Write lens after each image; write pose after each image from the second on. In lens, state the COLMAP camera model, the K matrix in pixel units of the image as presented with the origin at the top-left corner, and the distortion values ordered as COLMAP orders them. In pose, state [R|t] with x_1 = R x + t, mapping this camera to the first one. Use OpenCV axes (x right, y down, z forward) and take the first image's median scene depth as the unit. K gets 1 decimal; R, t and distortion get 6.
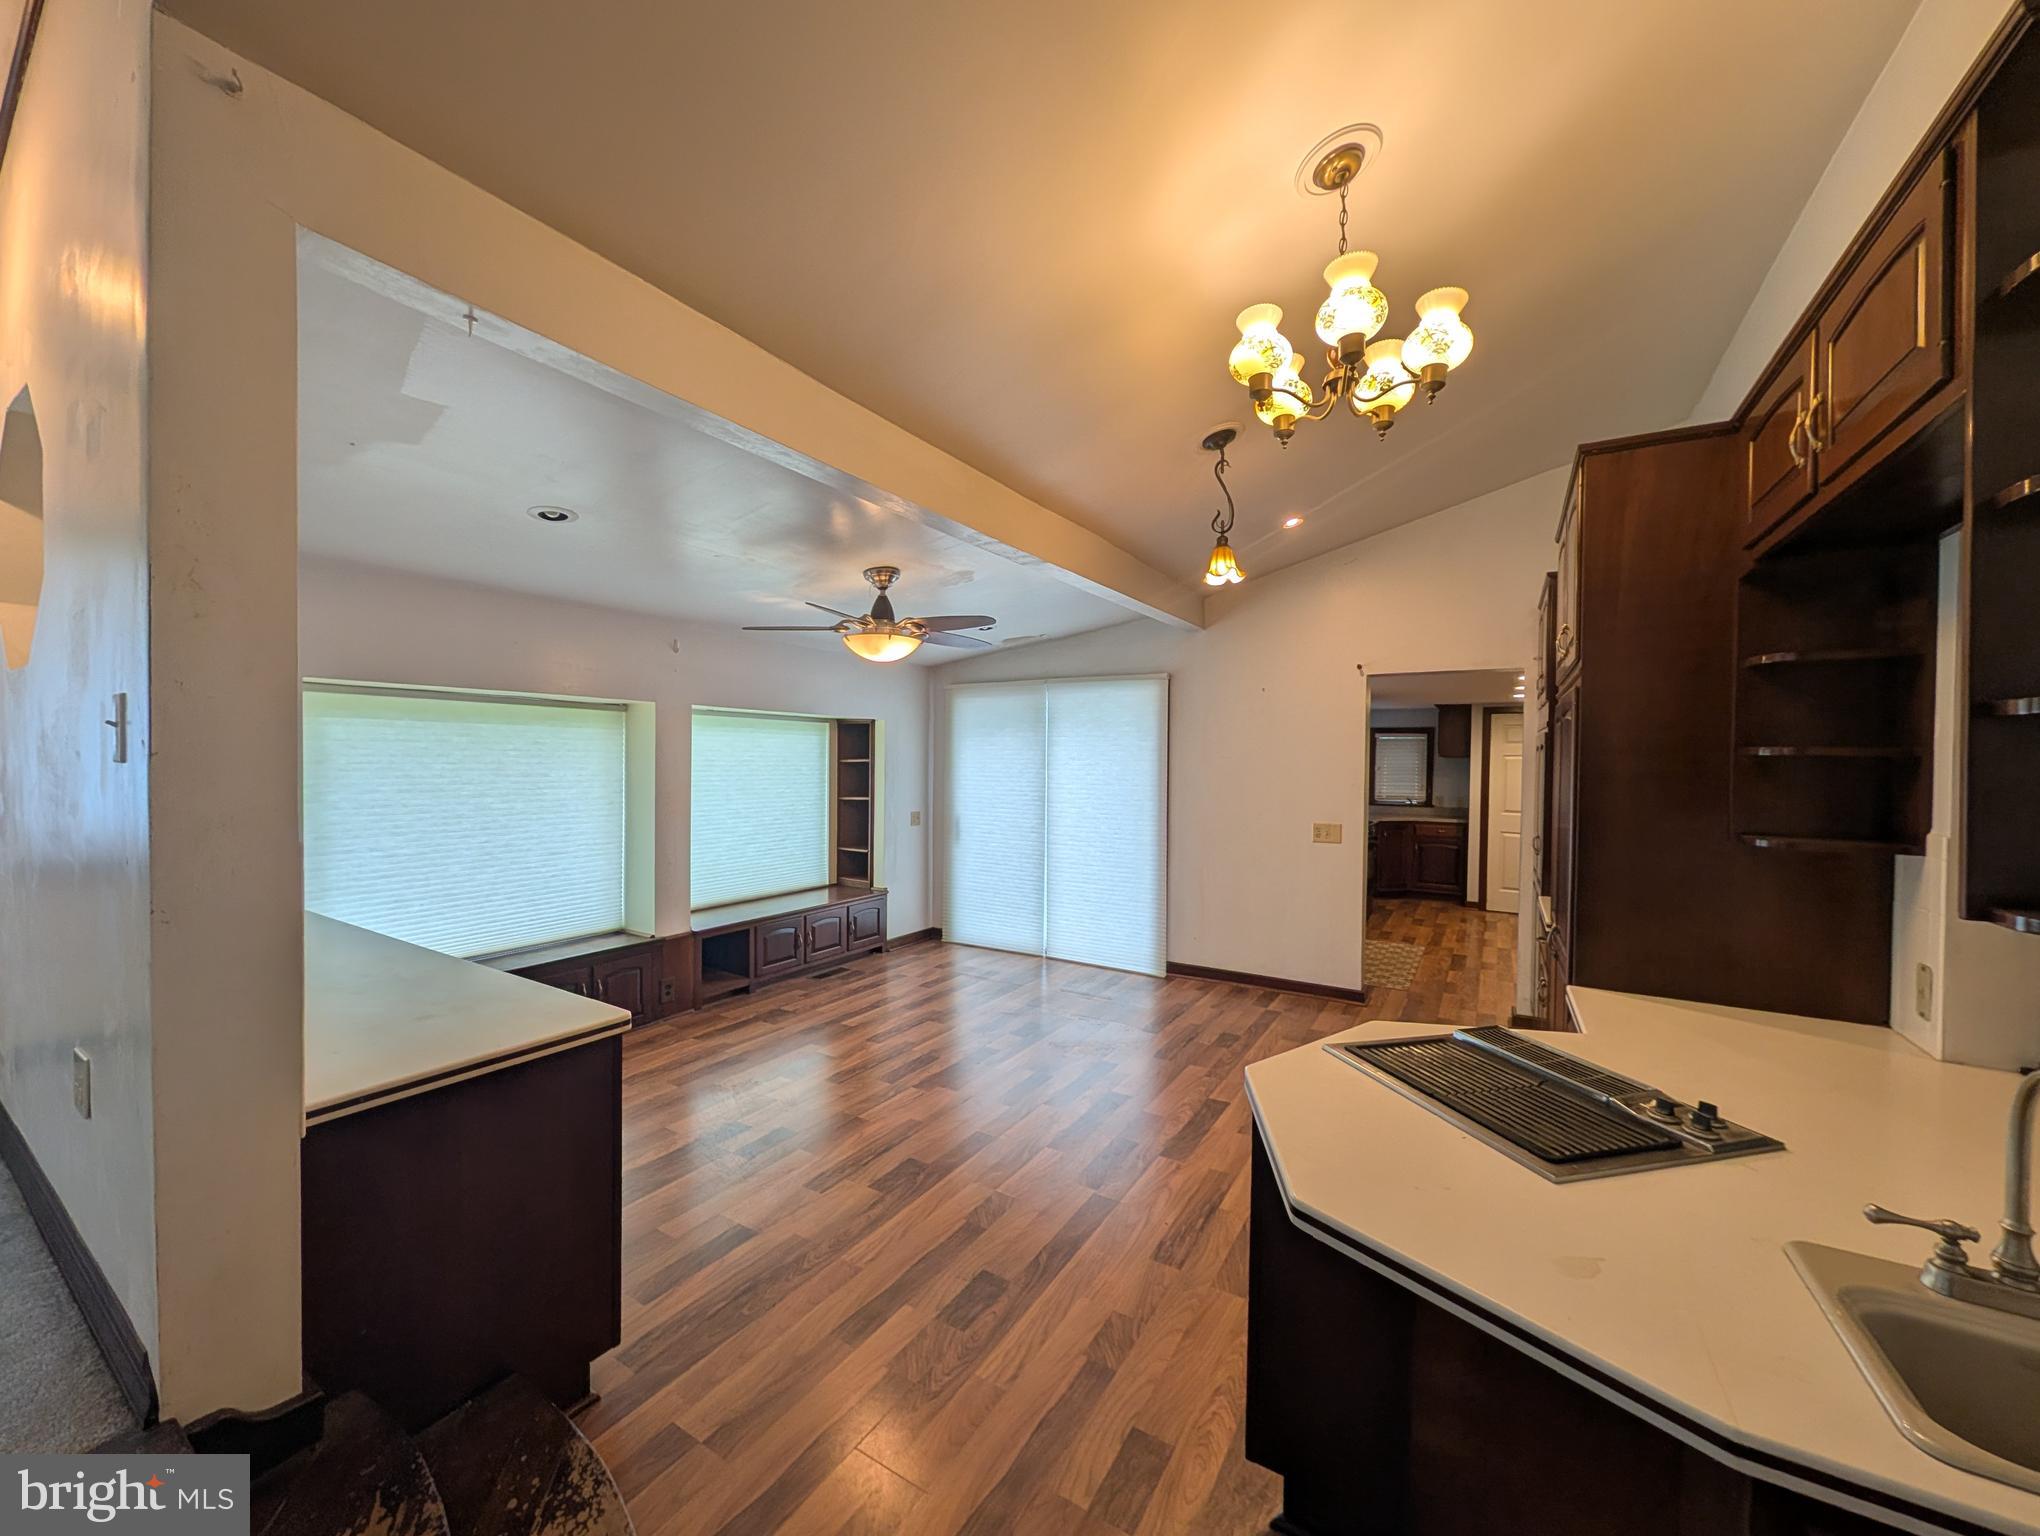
lens RADIAL K [[784.7, 0, 1018.4], [0, 784.7, 766.2], [0, 0, 1]] dist [0.001291, 0.000409]
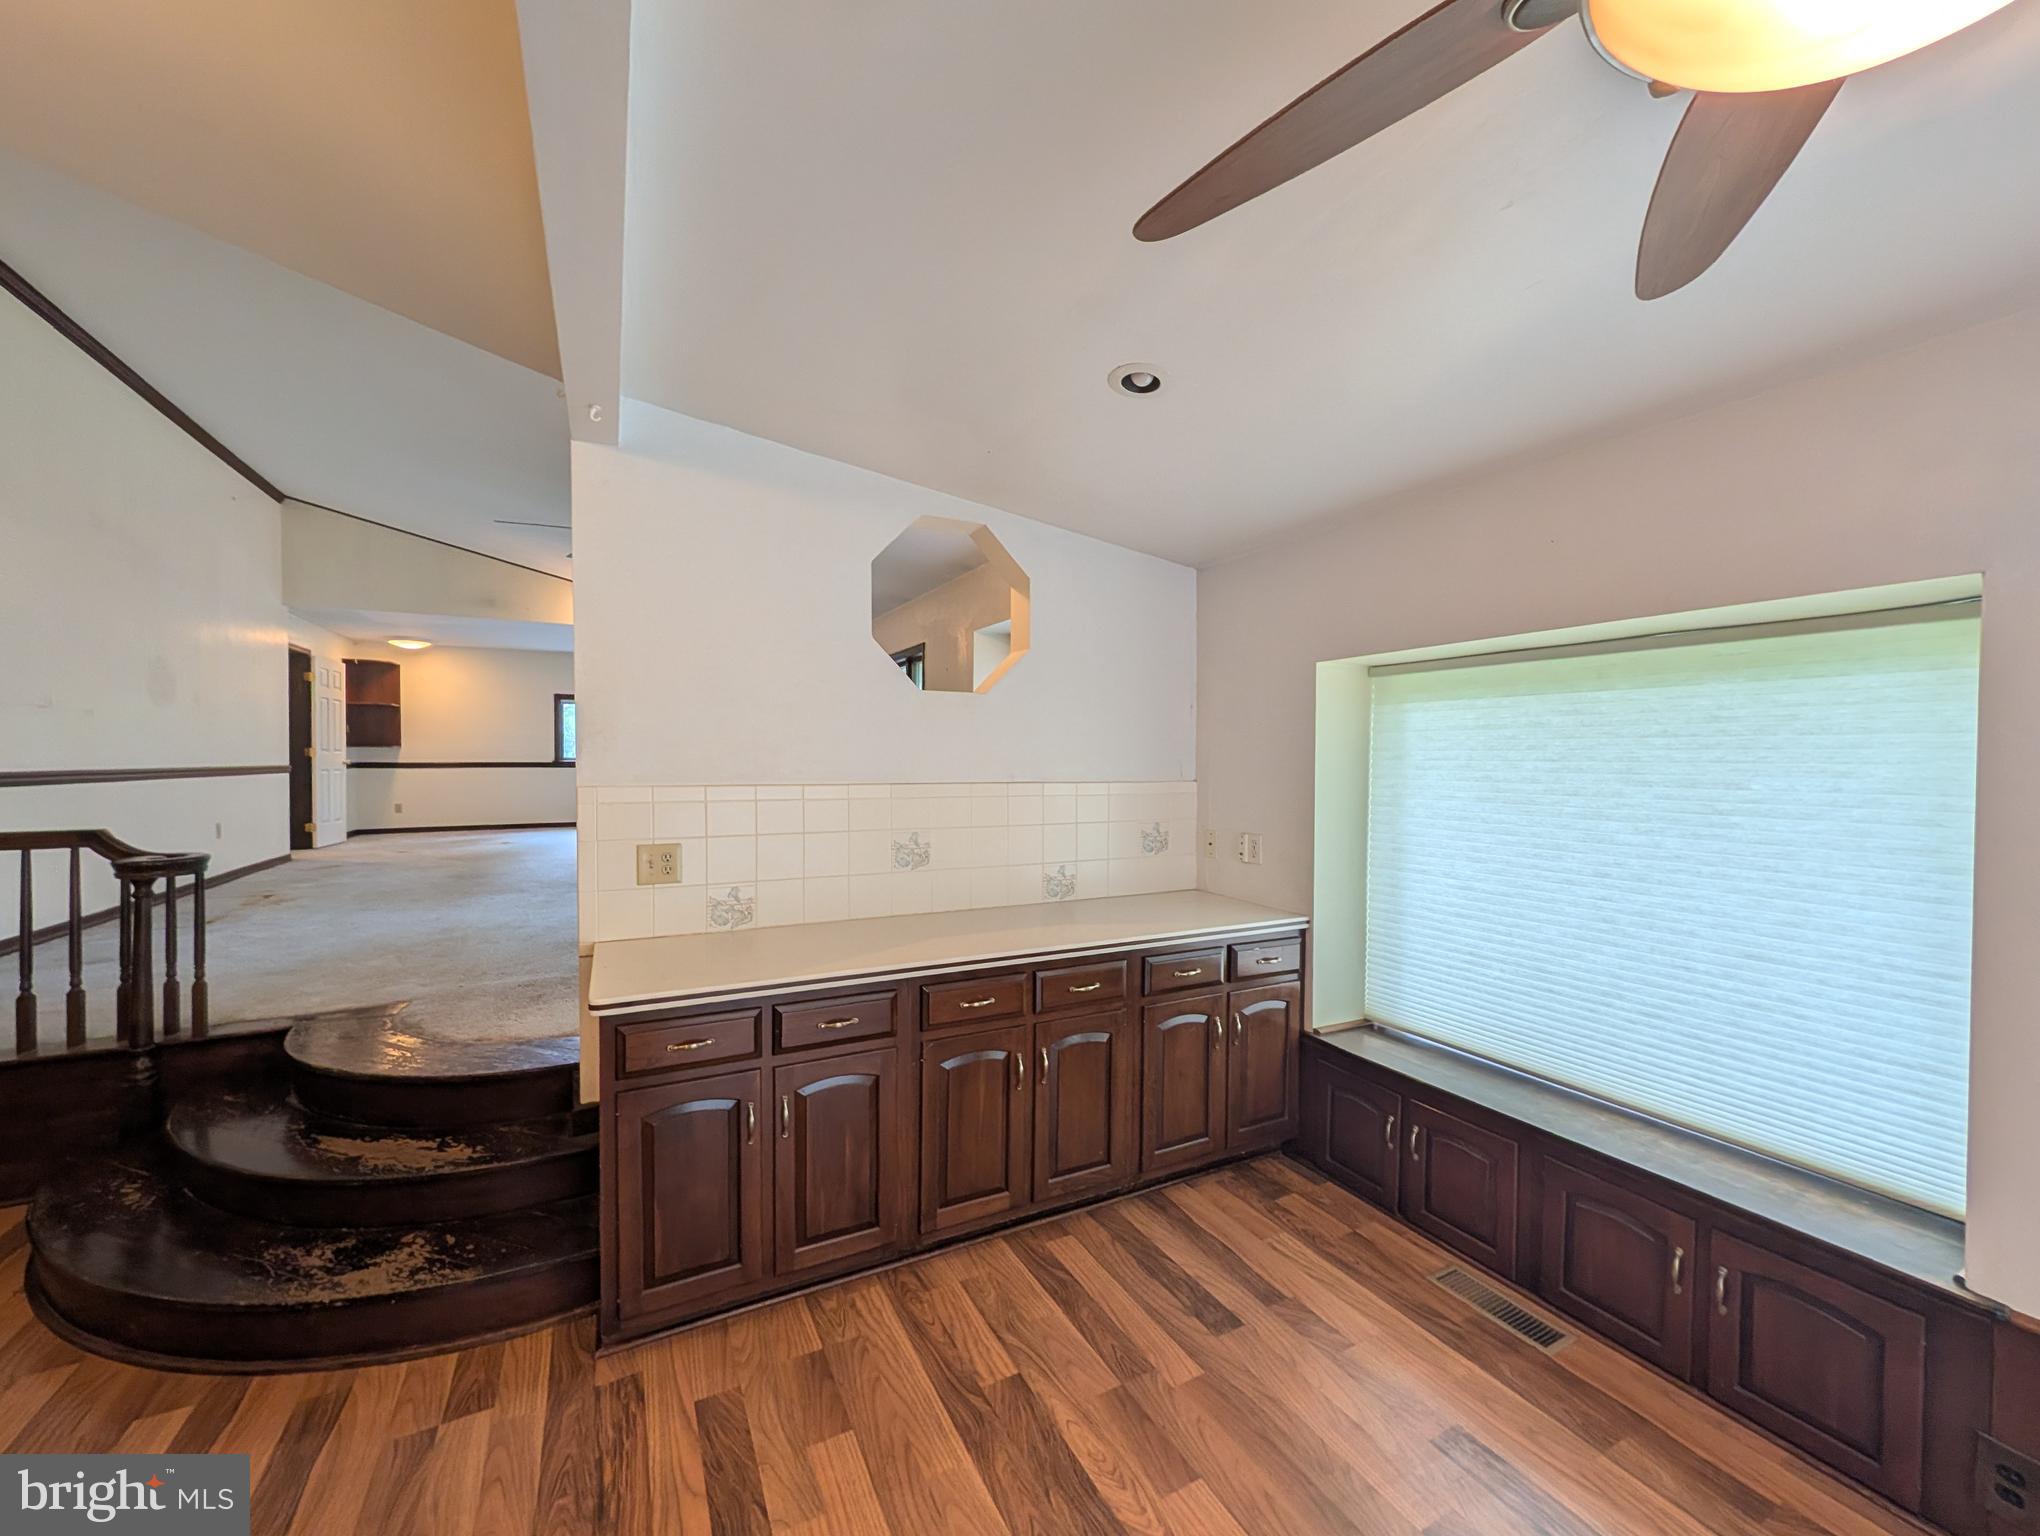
lens RADIAL K [[784.7, 0, 1018.8], [0, 784.7, 775.1], [0, 0, 1]] dist [0.001291, 0.000409]
pose [[-0.515179, 0.004071, -0.857073, 0.031915], [-0.018772, 0.999695, 0.016032, 0.006763], [0.856877, 0.024348, -0.514946, 1.041404]]
